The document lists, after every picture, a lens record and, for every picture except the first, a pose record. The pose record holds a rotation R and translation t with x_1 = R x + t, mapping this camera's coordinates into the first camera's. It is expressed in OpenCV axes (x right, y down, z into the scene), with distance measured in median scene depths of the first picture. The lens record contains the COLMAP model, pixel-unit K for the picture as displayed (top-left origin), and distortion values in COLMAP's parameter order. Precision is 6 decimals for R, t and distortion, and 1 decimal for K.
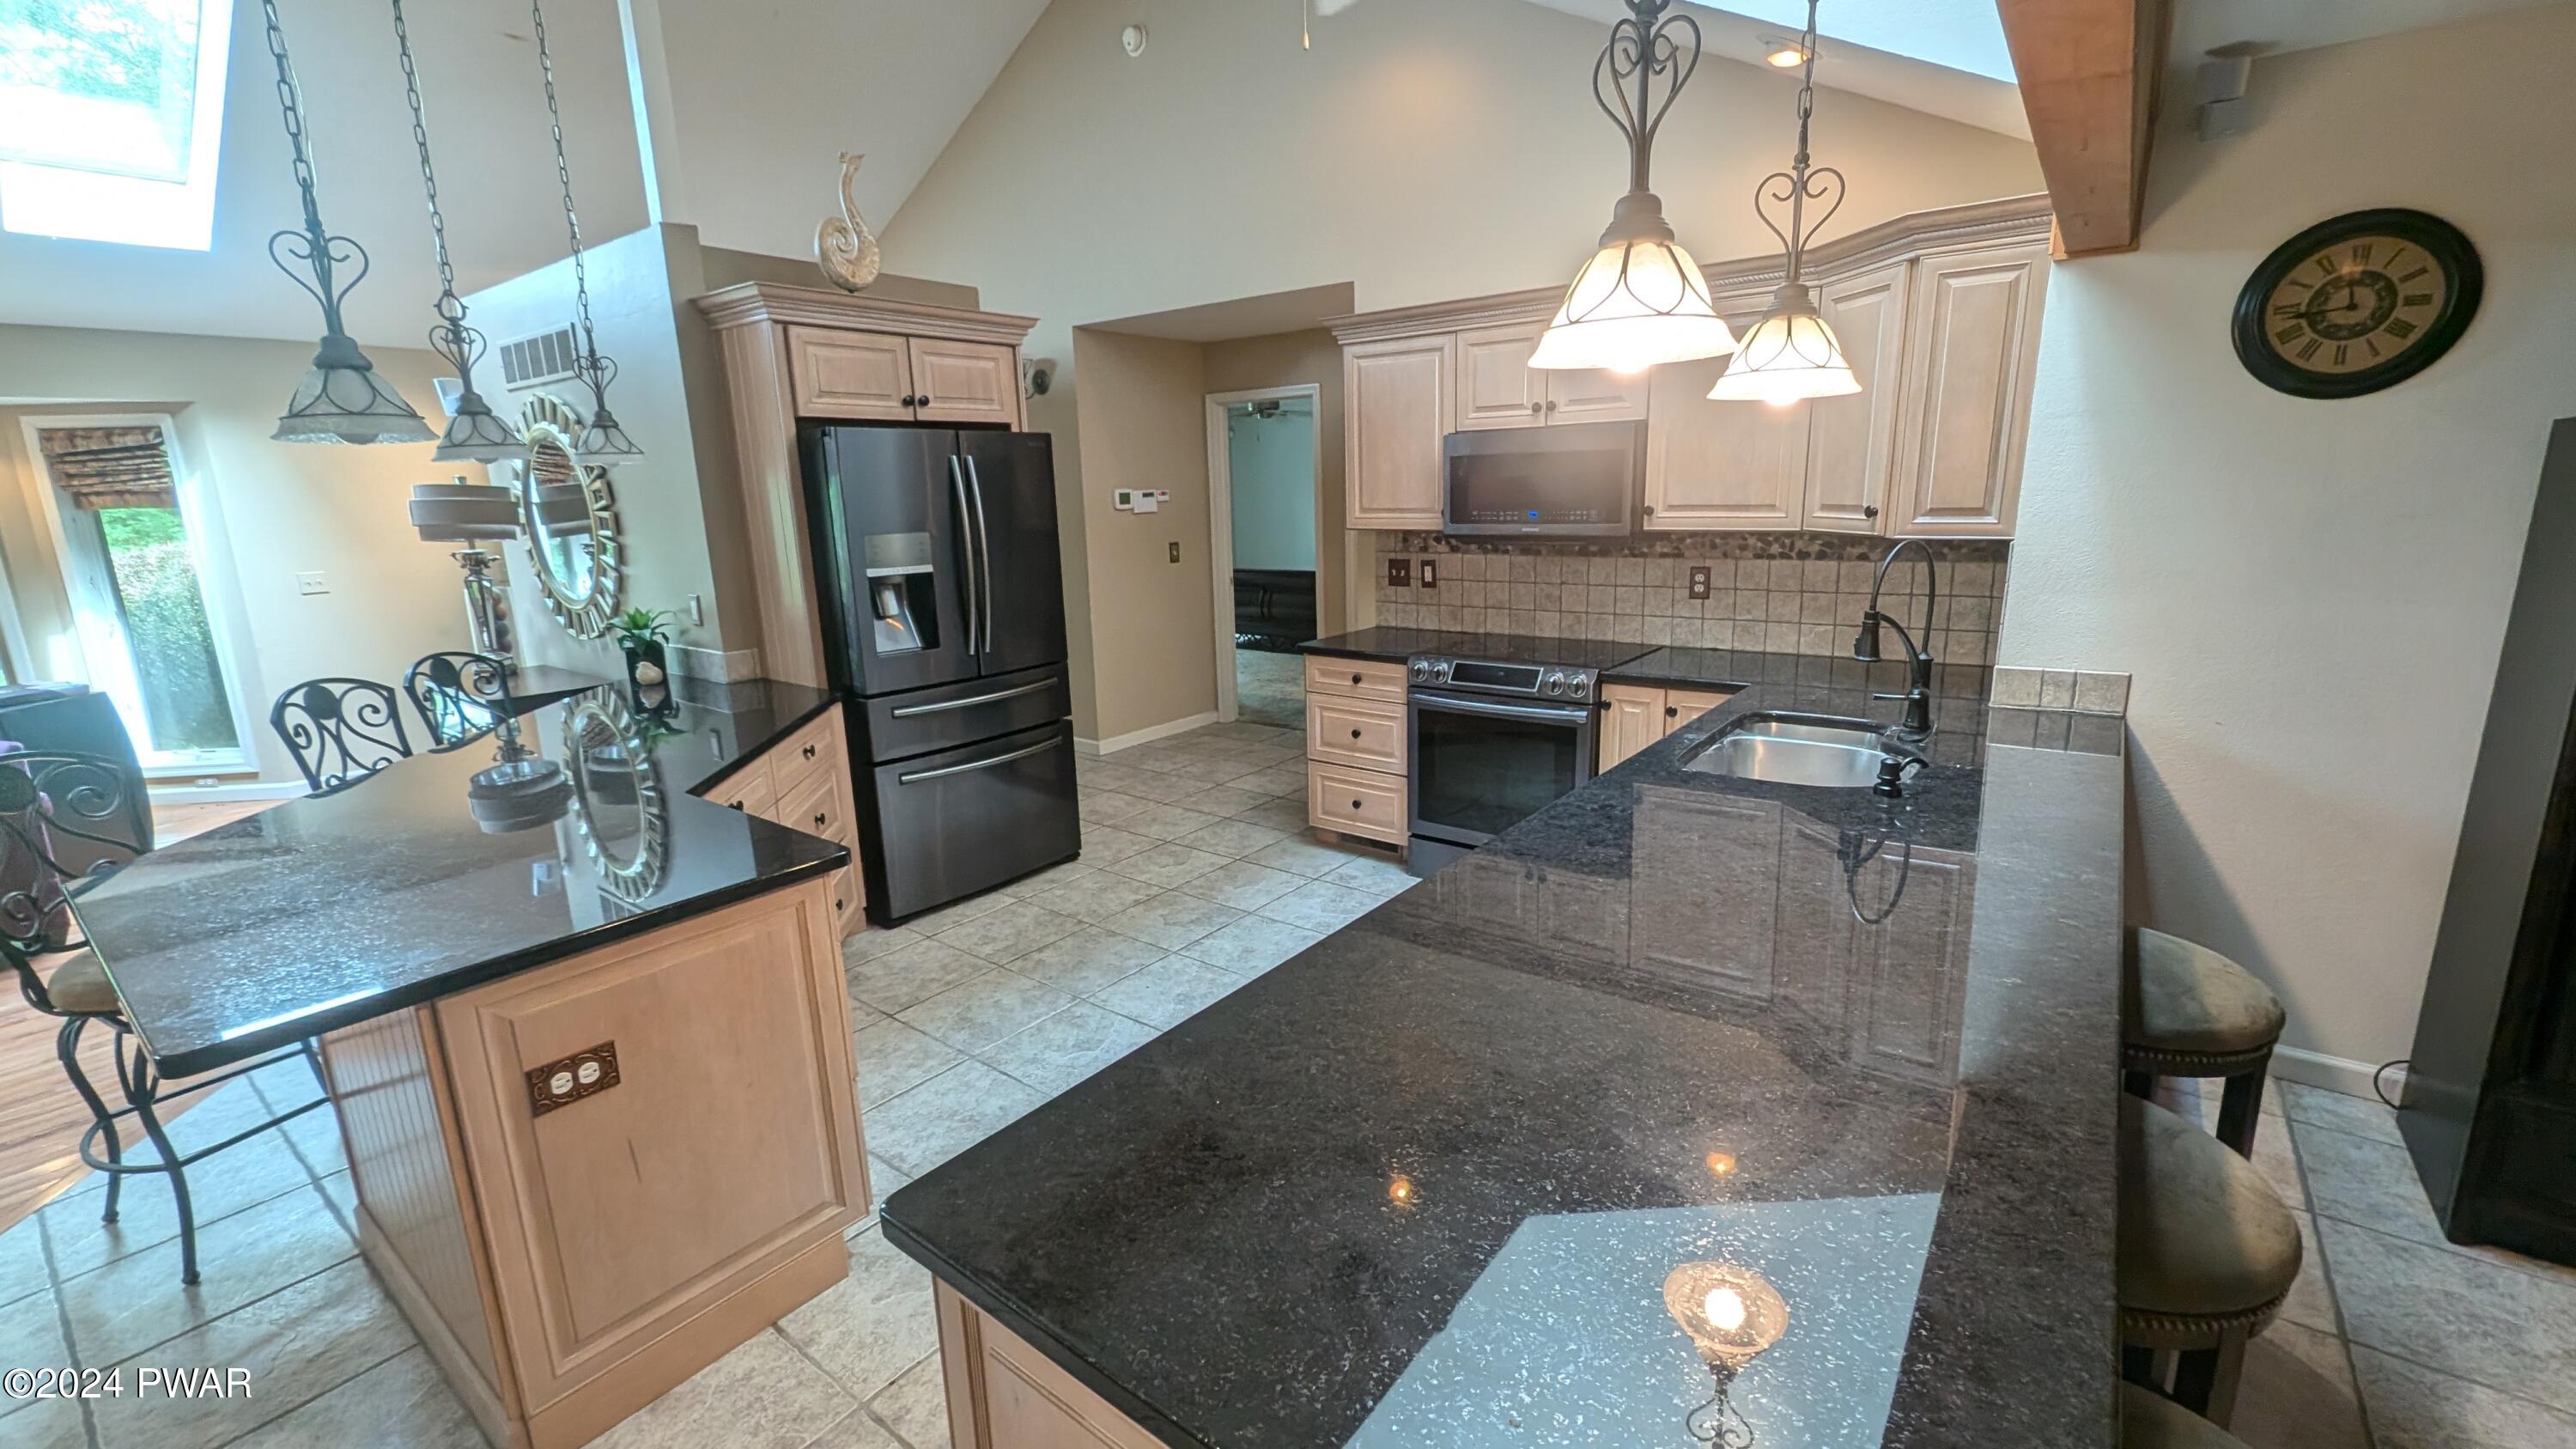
lens RADIAL K [[1057.3, 0, 1292.3], [0, 1057.3, 723.1], [0, 0, 1]] dist [0.005847, -0.004167]
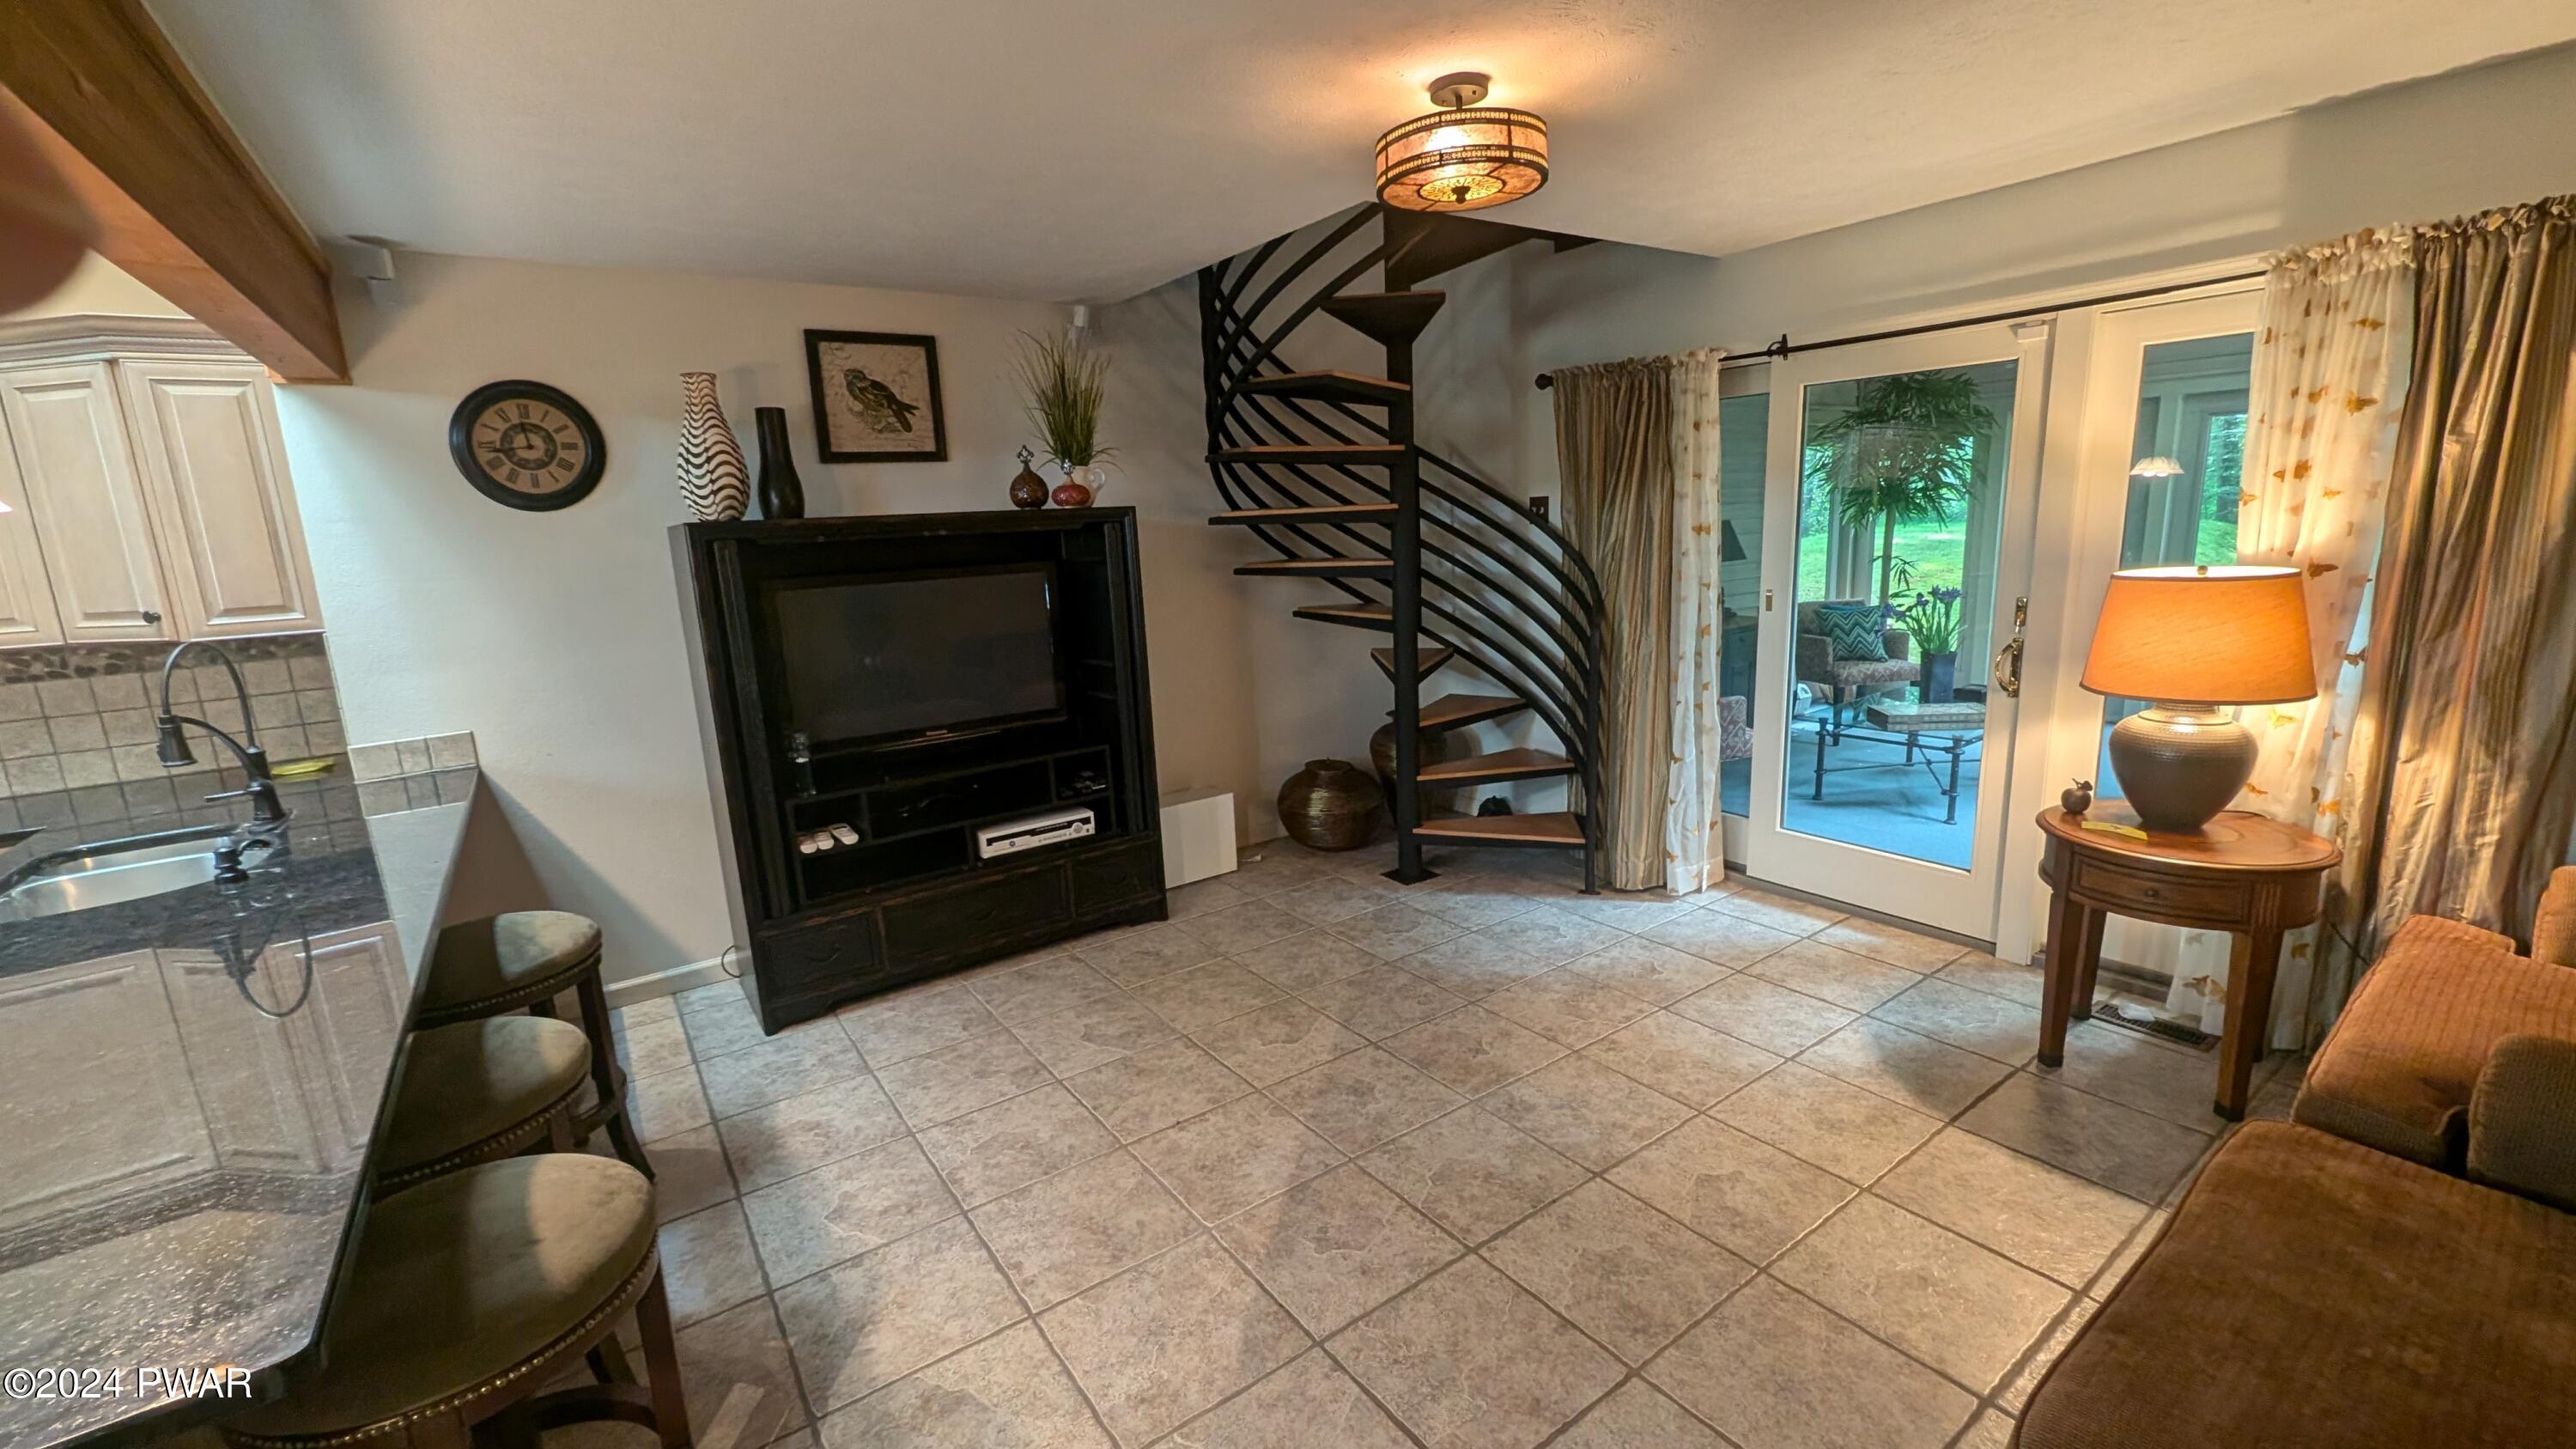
lens RADIAL K [[1047.2, 0, 1277.7], [0, 1047.2, 723.2], [0, 0, 1]] dist [-0.000367, -0.000298]
pose [[0.299798, -0.173889, 0.938021, -0.036566], [0.248104, 0.963626, 0.099340, 0.038780], [-0.921176, 0.202945, 0.332036, -0.174414]]
